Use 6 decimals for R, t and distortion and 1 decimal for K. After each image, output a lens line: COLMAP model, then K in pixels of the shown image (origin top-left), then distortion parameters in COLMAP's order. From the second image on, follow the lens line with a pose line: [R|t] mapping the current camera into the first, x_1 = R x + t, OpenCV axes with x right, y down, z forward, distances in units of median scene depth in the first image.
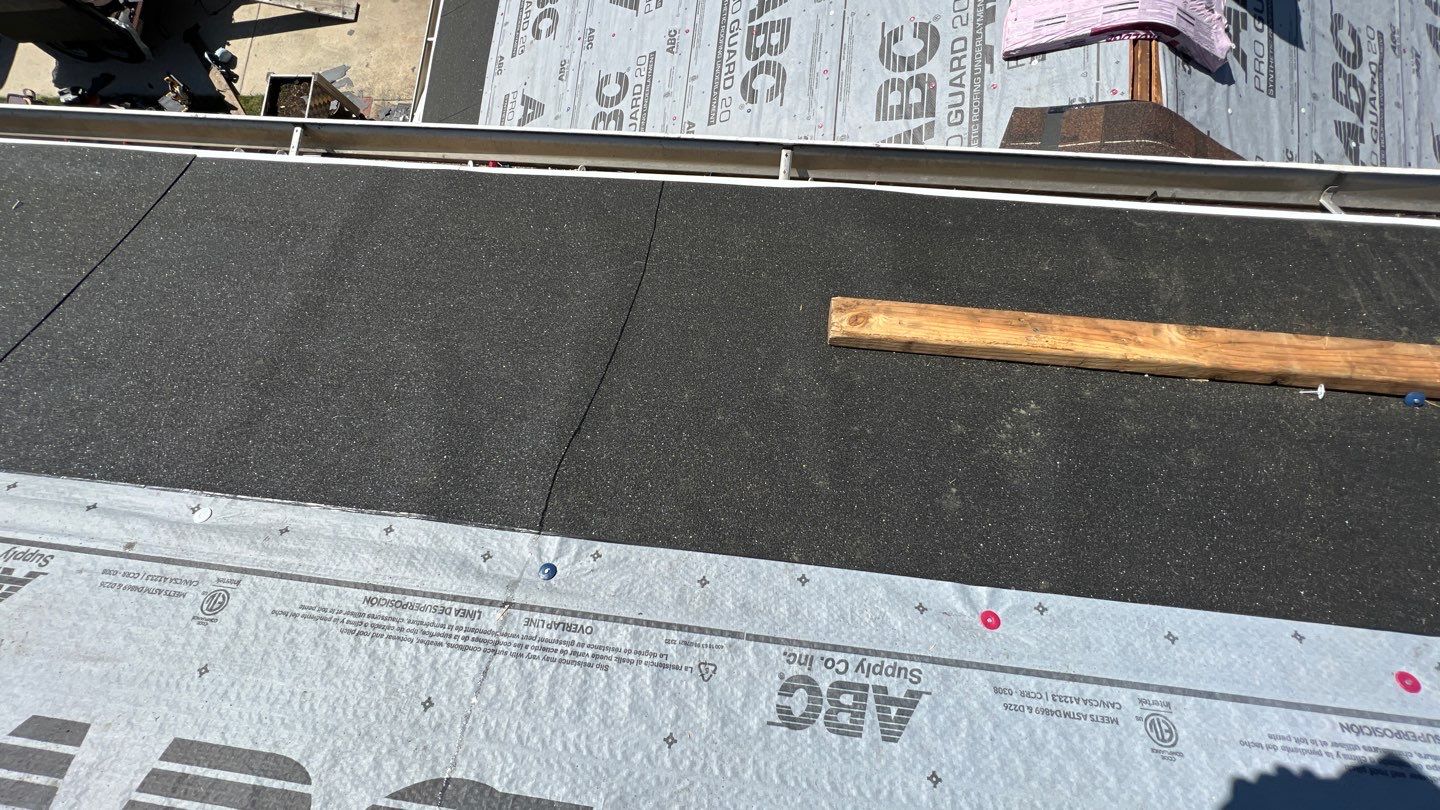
lens RADIAL K [[580.6, 0, 720.1], [0, 580.6, 405.2], [0, 0, 1]] dist [-0.002189, 0.001148]
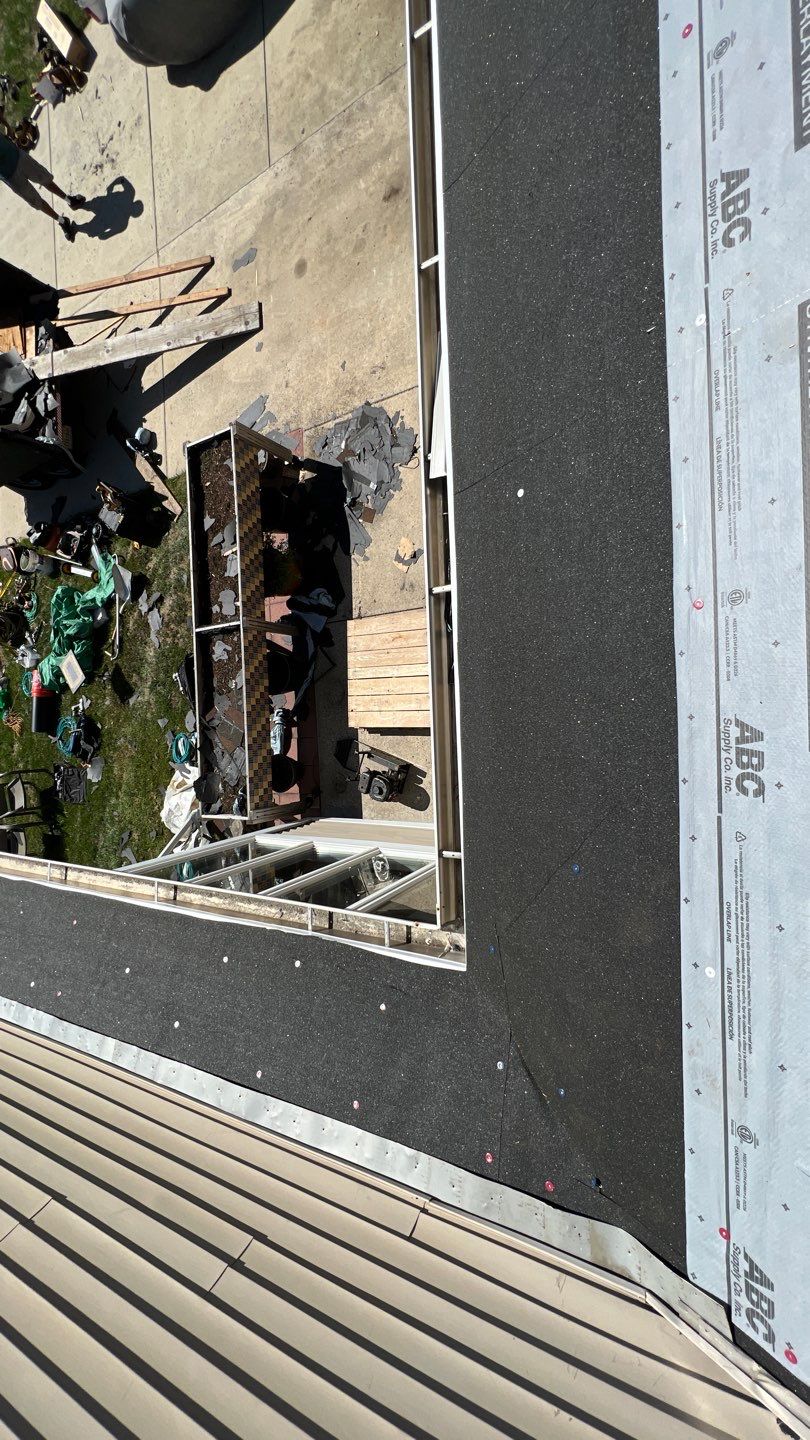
lens RADIAL K [[580.6, 0, 402.0], [0, 580.6, 722.3], [0, 0, 1]] dist [-0.002189, 0.001148]
pose [[0.900195, -0.128683, -0.416041, -0.230423], [0.178267, 0.980523, 0.082440, -0.205630], [0.397329, -0.148379, 0.905601, 0.337196]]
